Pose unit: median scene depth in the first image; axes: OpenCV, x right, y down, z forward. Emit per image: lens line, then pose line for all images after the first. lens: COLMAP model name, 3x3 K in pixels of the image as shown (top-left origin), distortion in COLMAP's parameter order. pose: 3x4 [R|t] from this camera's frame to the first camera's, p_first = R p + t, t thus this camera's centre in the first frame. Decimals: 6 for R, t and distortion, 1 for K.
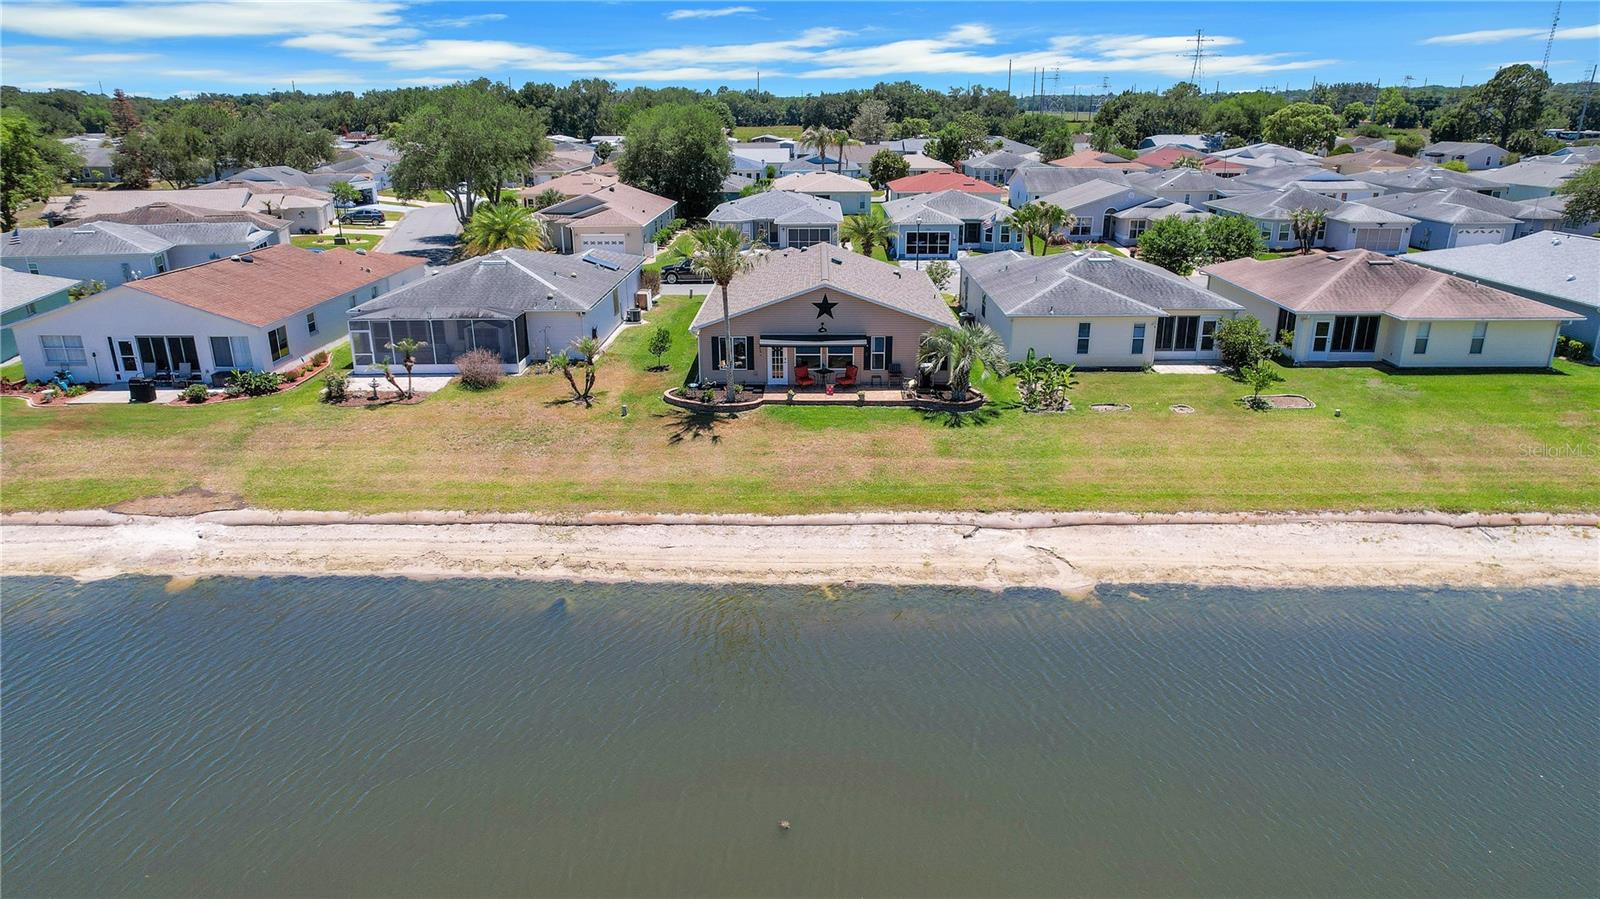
lens RADIAL K [[1041.2, 0, 800.0], [0, 1041.2, 449.5], [0, 0, 1]] dist [-0.010420, -0.000500]
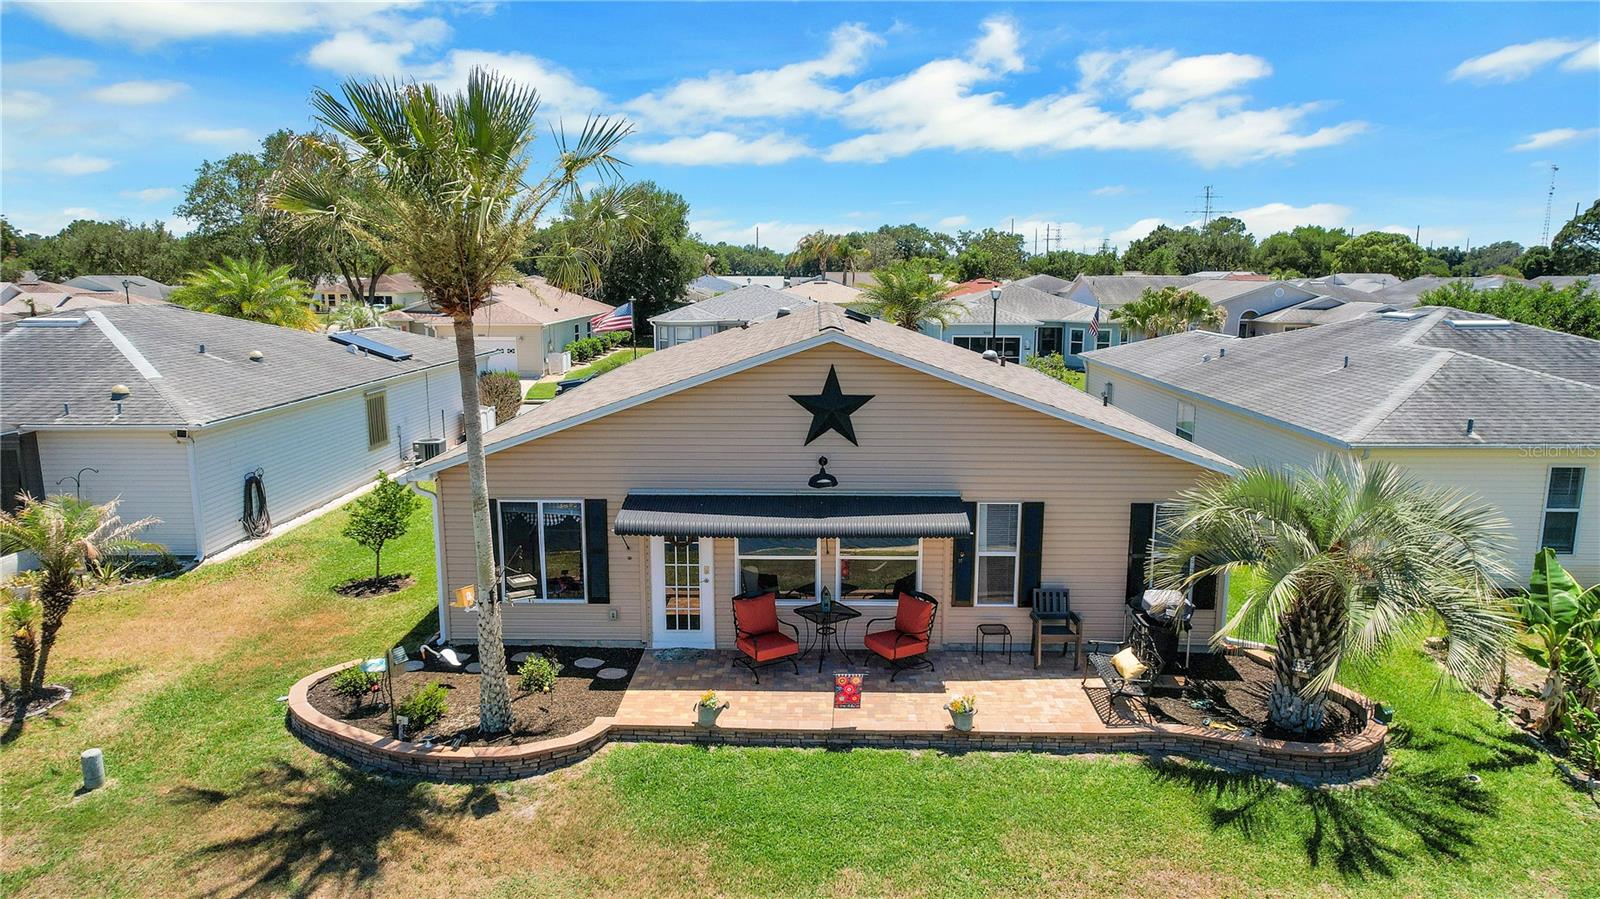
lens RADIAL K [[1041.2, 0, 800.0], [0, 1041.2, 449.5], [0, 0, 1]] dist [-0.010420, -0.000500]
pose [[0.999980, 0.006262, -0.000050, 0.014759], [-0.006197, 0.988375, -0.151907, -0.077072], [-0.000902, 0.151905, 0.988395, 0.693322]]
